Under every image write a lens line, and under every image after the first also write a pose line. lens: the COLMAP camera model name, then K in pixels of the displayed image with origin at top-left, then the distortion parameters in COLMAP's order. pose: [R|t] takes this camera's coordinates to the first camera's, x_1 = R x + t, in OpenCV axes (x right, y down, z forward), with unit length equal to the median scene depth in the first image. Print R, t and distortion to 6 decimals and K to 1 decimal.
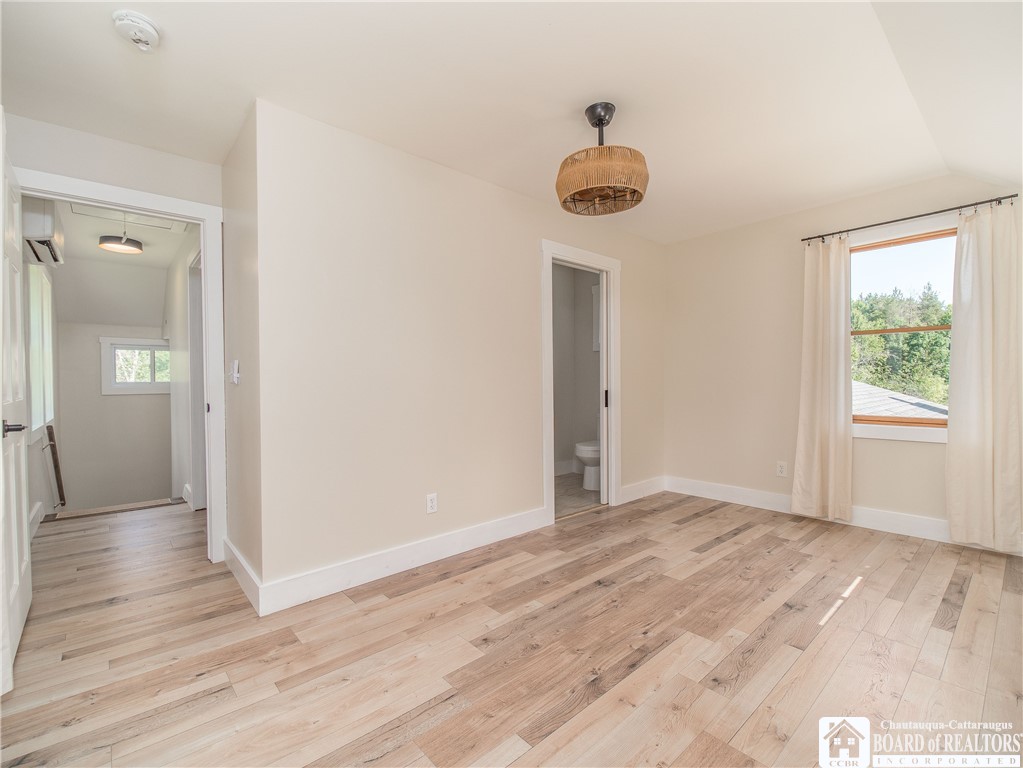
lens RADIAL K [[457.2, 0, 516.9], [0, 457.2, 381.7], [0, 0, 1]] dist [0.002167, -0.003053]
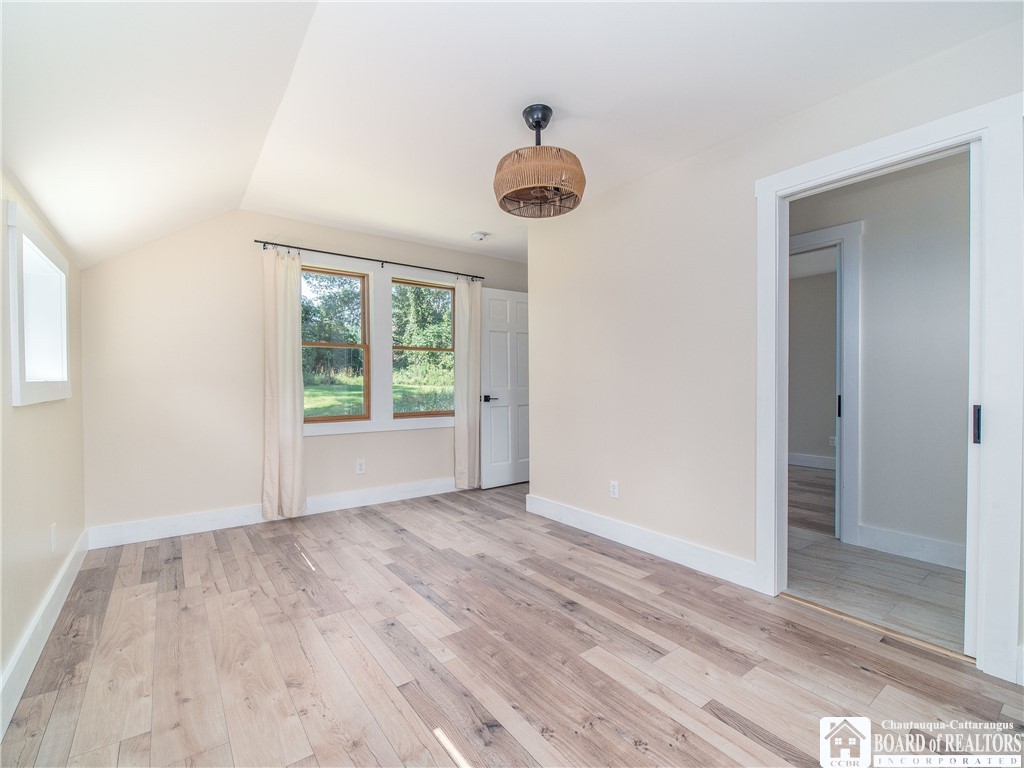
lens RADIAL K [[457.6, 0, 508.2], [0, 457.6, 386.1], [0, 0, 1]] dist [0.002167, -0.003053]
pose [[-0.081084, 0.016322, -0.996574, 1.129690], [-0.002580, 0.999859, 0.016585, -0.008666], [0.996704, 0.003916, -0.081030, 0.976361]]
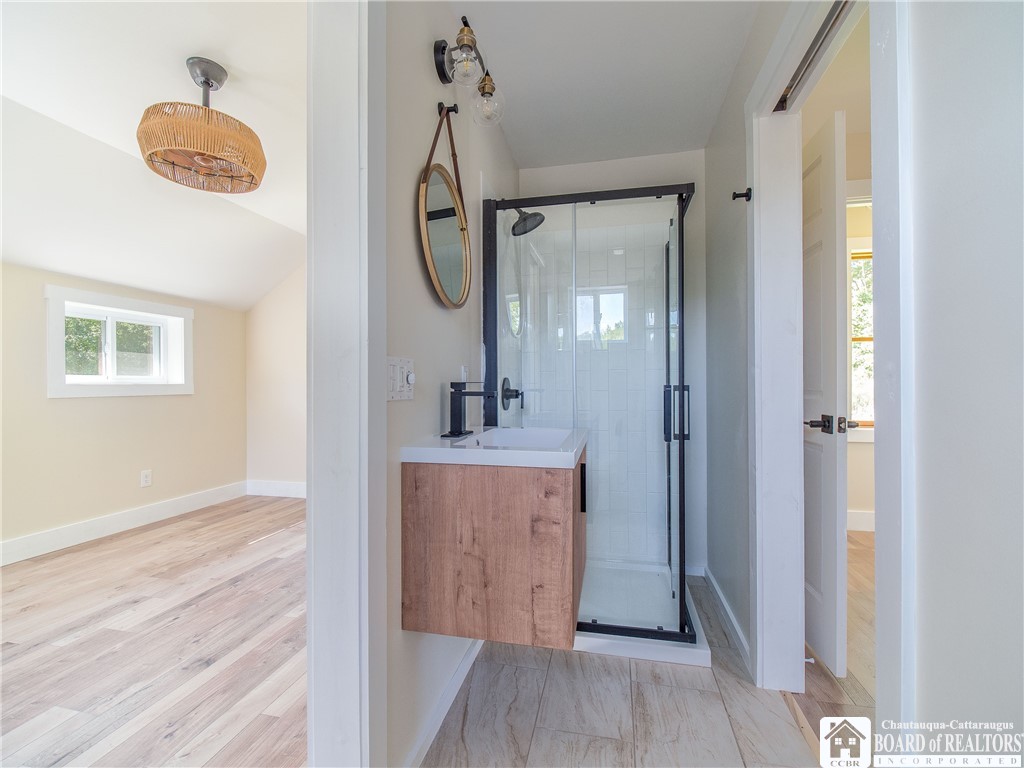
lens RADIAL K [[457.6, 0, 513.8], [0, 457.6, 385.1], [0, 0, 1]] dist [0.002167, -0.003053]
pose [[-0.809391, 0.015457, -0.587066, 0.214487], [0.010262, 0.999873, 0.012178, -0.012062], [0.587180, 0.003833, -0.809447, 1.946328]]
